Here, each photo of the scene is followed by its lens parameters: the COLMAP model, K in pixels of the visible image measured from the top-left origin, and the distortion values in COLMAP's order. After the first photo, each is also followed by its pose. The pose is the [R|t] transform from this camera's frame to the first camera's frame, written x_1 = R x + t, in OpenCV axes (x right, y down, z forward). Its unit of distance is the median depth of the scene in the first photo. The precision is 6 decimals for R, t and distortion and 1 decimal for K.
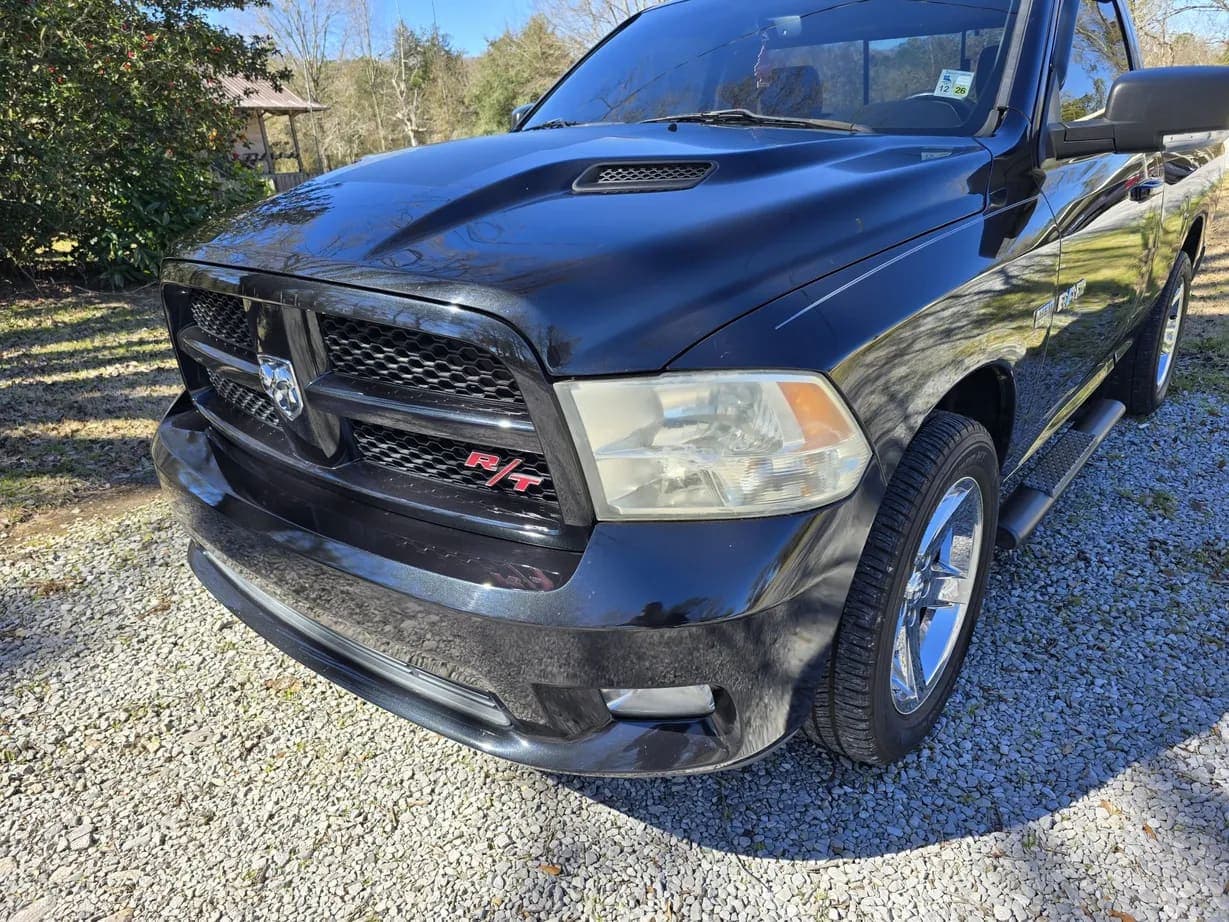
lens RADIAL K [[833.1, 0, 615.2], [0, 833.1, 469.9], [0, 0, 1]] dist [0.041973, -0.031805]
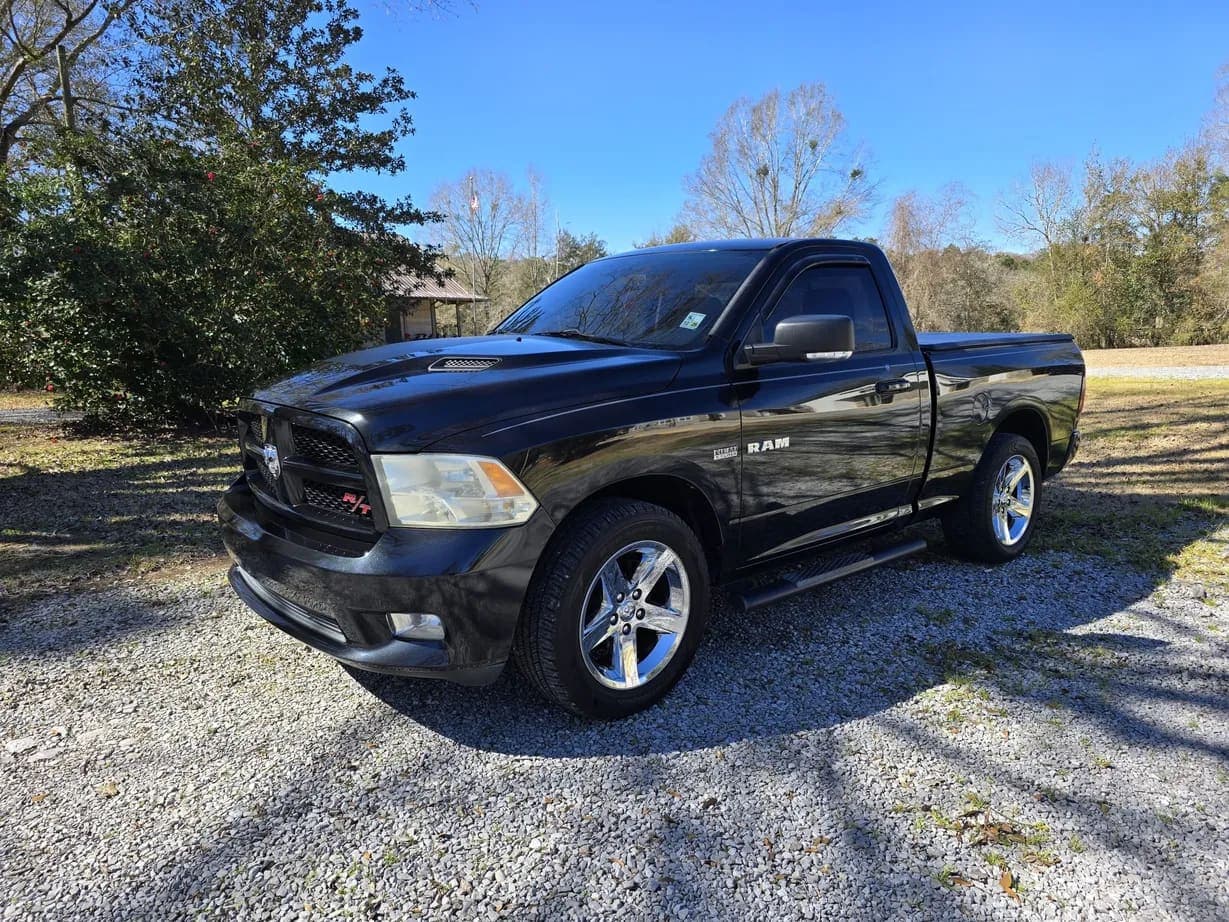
lens RADIAL K [[833.1, 0, 621.9], [0, 833.1, 453.5], [0, 0, 1]] dist [0.041973, -0.031805]
pose [[0.985977, 0.055280, -0.157461, 0.126161], [-0.089207, 0.972010, -0.217343, 0.042025], [0.141039, 0.228342, 0.963311, -0.134952]]
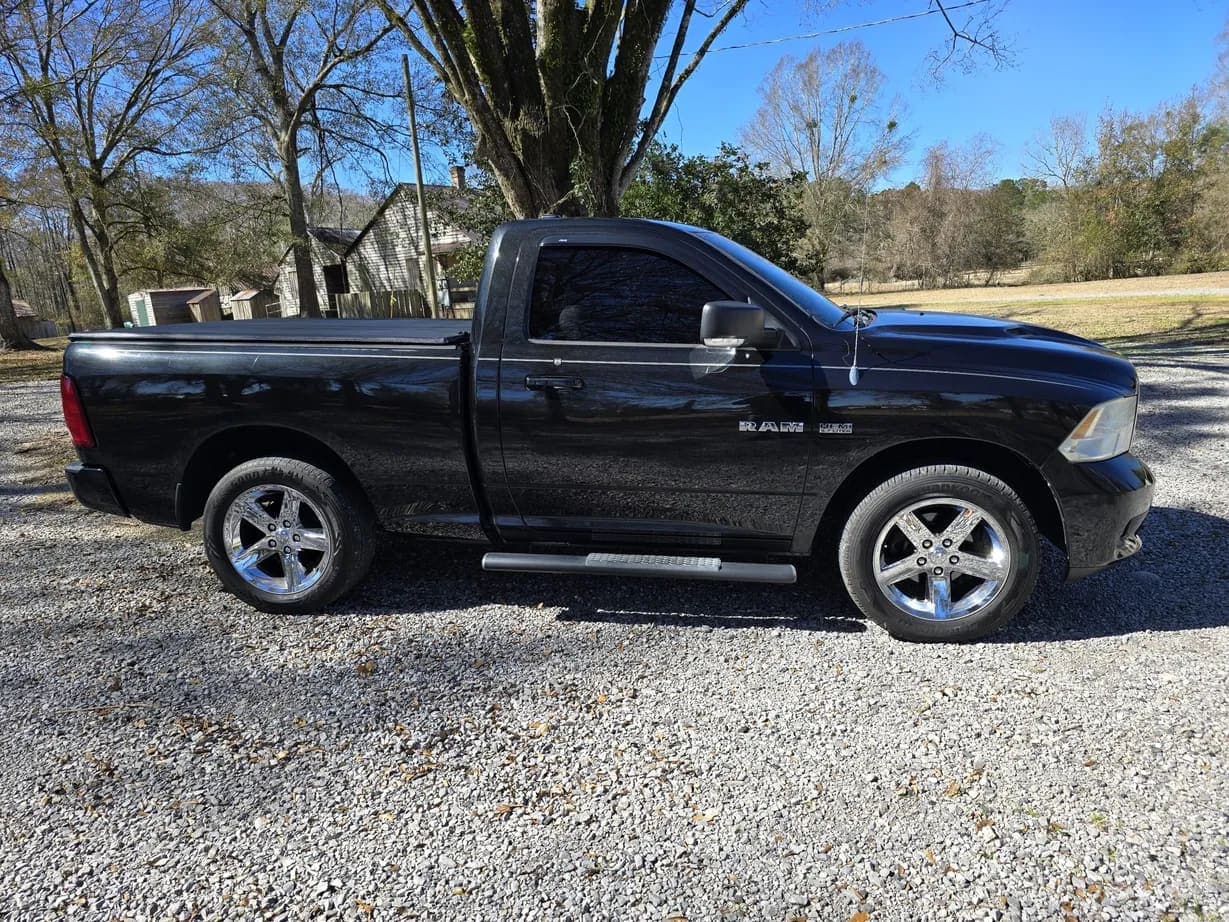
lens RADIAL K [[833.1, 0, 619.3], [0, 833.1, 473.3], [0, 0, 1]] dist [0.041973, -0.031805]
pose [[0.995834, 0.029525, -0.086277, -0.733758], [-0.041071, 0.989957, -0.135274, 0.378263], [0.081417, 0.138254, 0.987045, -0.957852]]
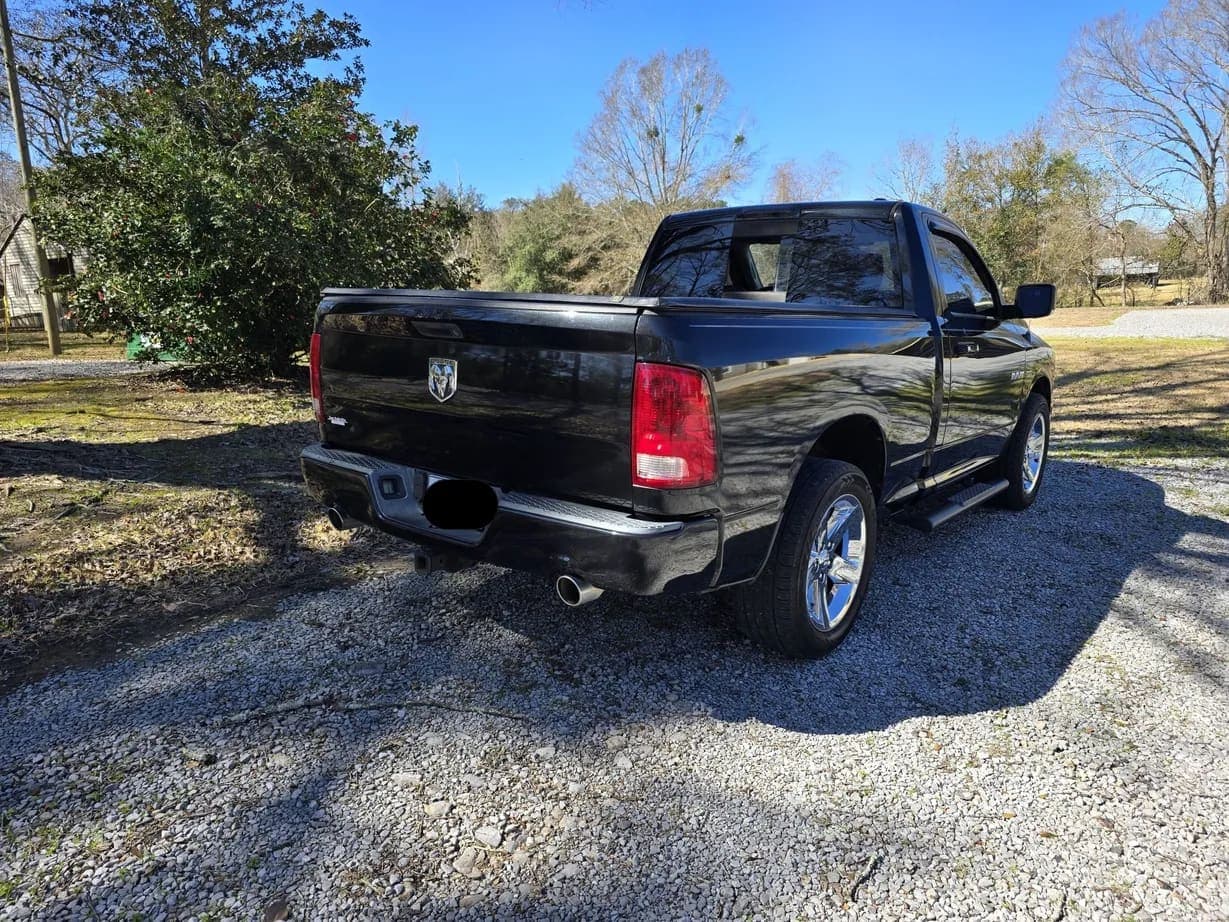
lens RADIAL K [[833.1, 0, 611.7], [0, 833.1, 459.2], [0, 0, 1]] dist [0.041973, -0.031805]
pose [[0.998756, 0.043497, 0.024390, -0.257538], [-0.038636, 0.984157, -0.173040, 0.117800], [-0.031530, 0.171883, 0.984613, -0.306442]]
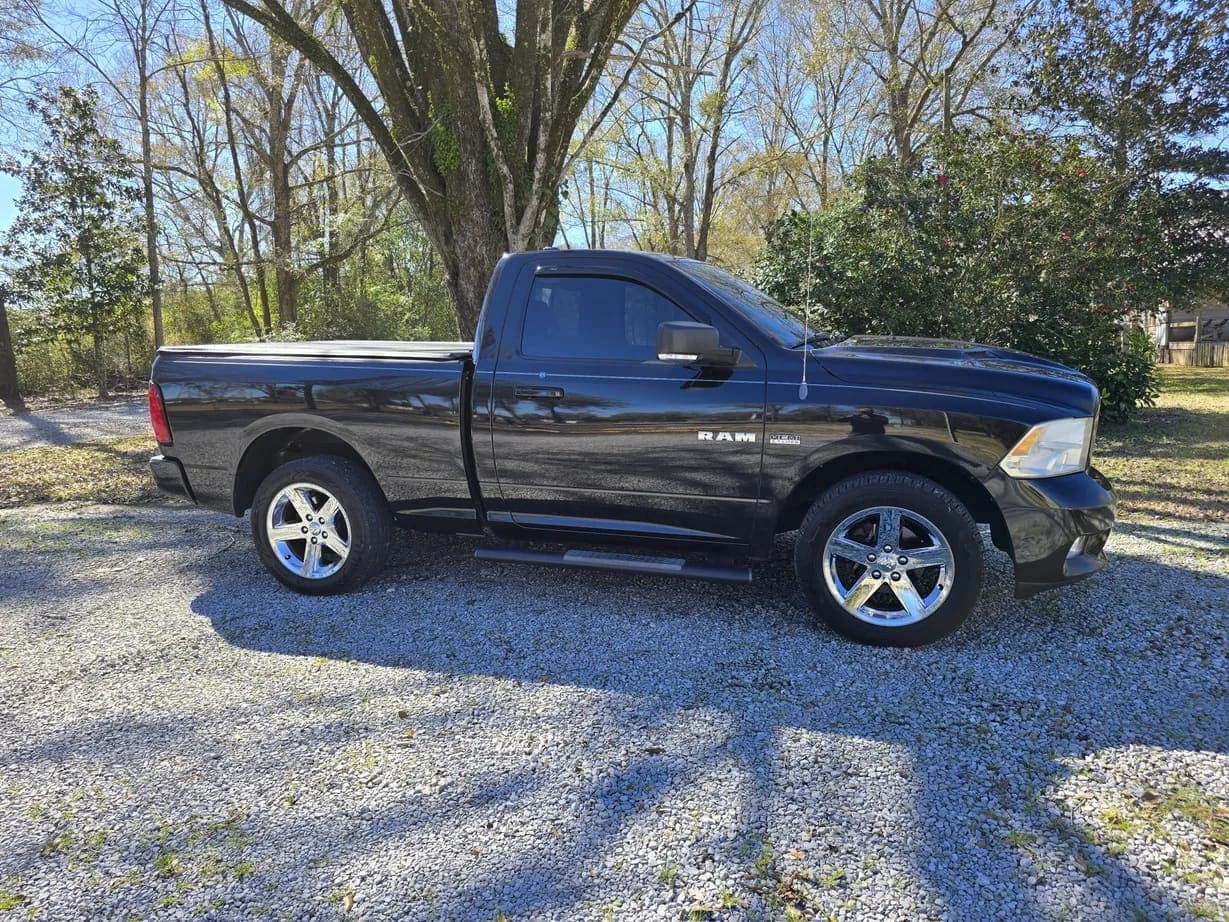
lens RADIAL K [[833.1, 0, 611.1], [0, 833.1, 454.8], [0, 0, 1]] dist [0.041973, -0.031805]
pose [[0.368943, 0.163632, -0.914935, 0.387313], [-0.326925, 0.944324, 0.037057, -0.029294], [0.870058, 0.285443, 0.401897, -0.001664]]
